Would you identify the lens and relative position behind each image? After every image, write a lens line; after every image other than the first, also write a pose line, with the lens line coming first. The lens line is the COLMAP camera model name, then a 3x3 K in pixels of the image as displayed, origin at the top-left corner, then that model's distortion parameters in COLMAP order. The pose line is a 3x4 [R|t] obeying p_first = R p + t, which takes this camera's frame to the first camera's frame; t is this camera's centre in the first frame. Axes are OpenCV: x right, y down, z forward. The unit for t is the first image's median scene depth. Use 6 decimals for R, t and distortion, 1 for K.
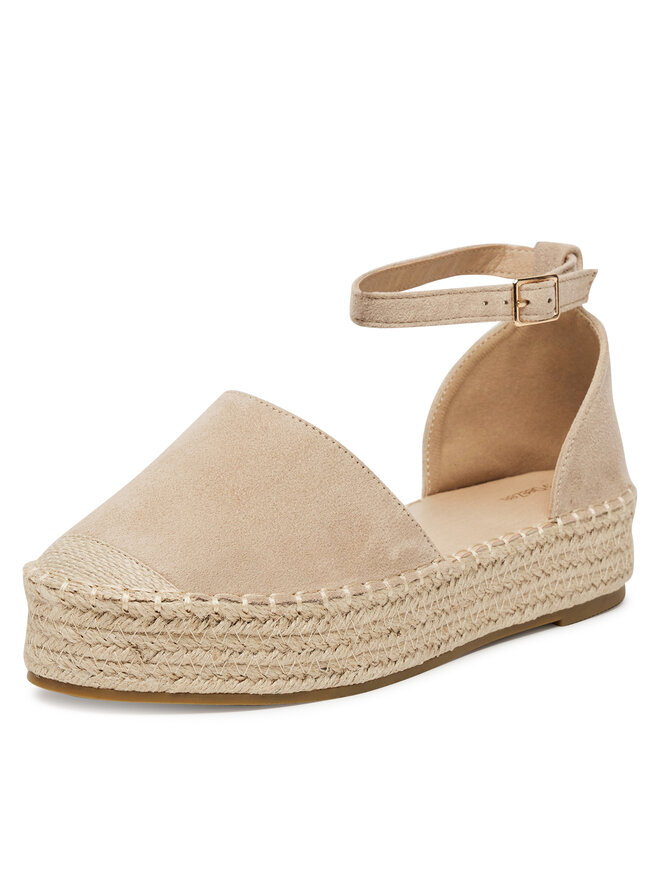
lens RADIAL K [[2586.3, 0, 330.0], [0, 2586.3, 440.0], [0, 0, 1]] dist [-0.097284, -0.365361]
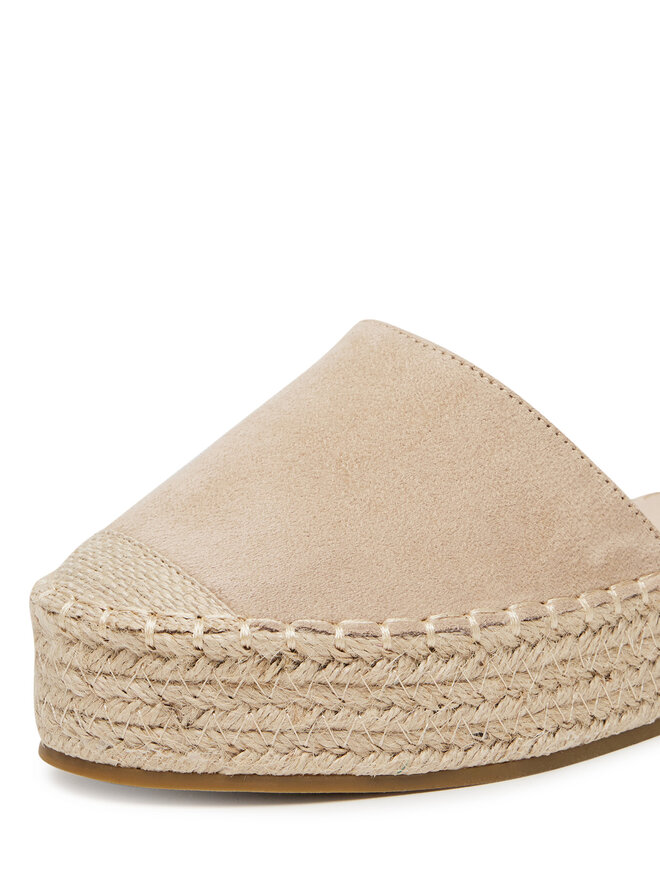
lens RADIAL K [[2321.9, 0, 330.0], [0, 2321.9, 440.0], [0, 0, 1]] dist [0.121732, 1.186903]
pose [[0.983314, -0.014937, -0.181300, 0.069563], [0.013703, 0.999874, -0.008059, 0.019276], [0.181398, 0.005440, 0.983395, 0.427962]]
